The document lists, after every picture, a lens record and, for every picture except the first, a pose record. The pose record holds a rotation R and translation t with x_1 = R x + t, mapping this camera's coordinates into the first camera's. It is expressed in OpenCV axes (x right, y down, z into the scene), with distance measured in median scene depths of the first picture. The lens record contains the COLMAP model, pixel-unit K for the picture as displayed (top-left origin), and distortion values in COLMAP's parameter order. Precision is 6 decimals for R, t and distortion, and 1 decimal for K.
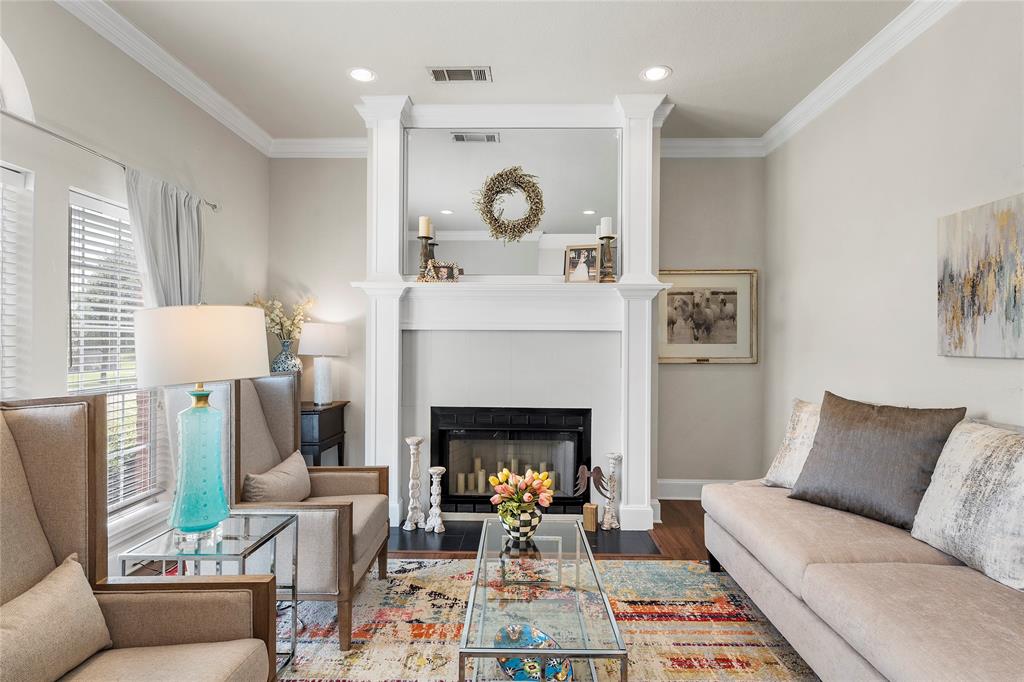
lens RADIAL K [[536.7, 0, 512.0], [0, 536.7, 341.0], [0, 0, 1]] dist [0.000672, 0.000034]
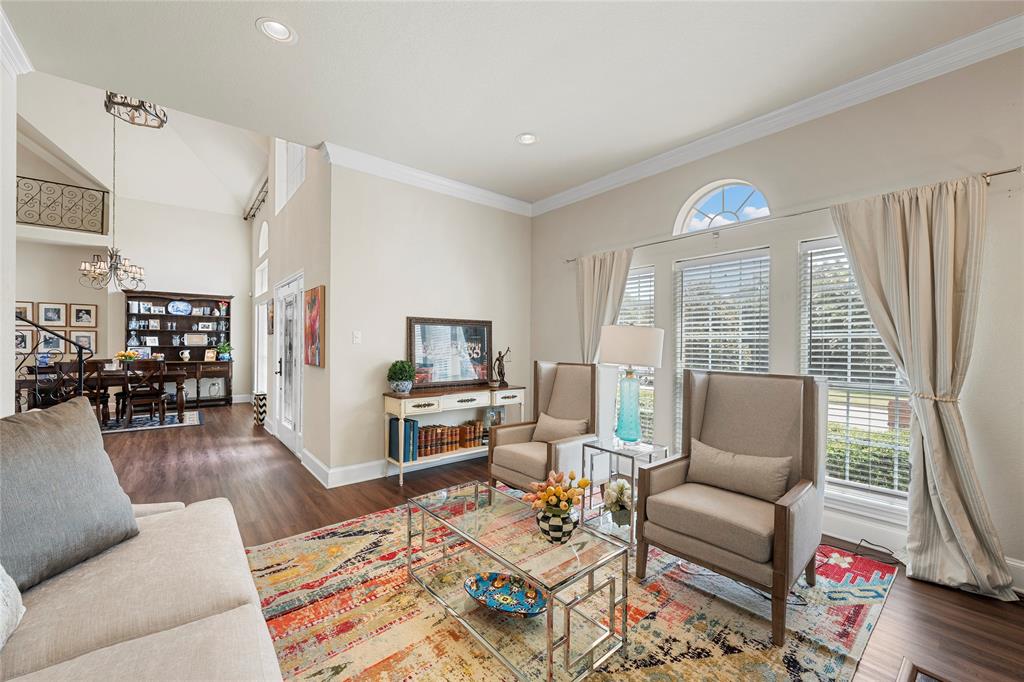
lens RADIAL K [[405.9, 0, 512.9], [0, 405.9, 344.0], [0, 0, 1]] dist [0.000528, 0.000168]
pose [[-0.759230, -0.004192, -0.650808, 0.494576], [-0.008741, 0.999955, 0.003756, -0.000949], [0.650763, 0.008540, -0.759233, 1.315549]]
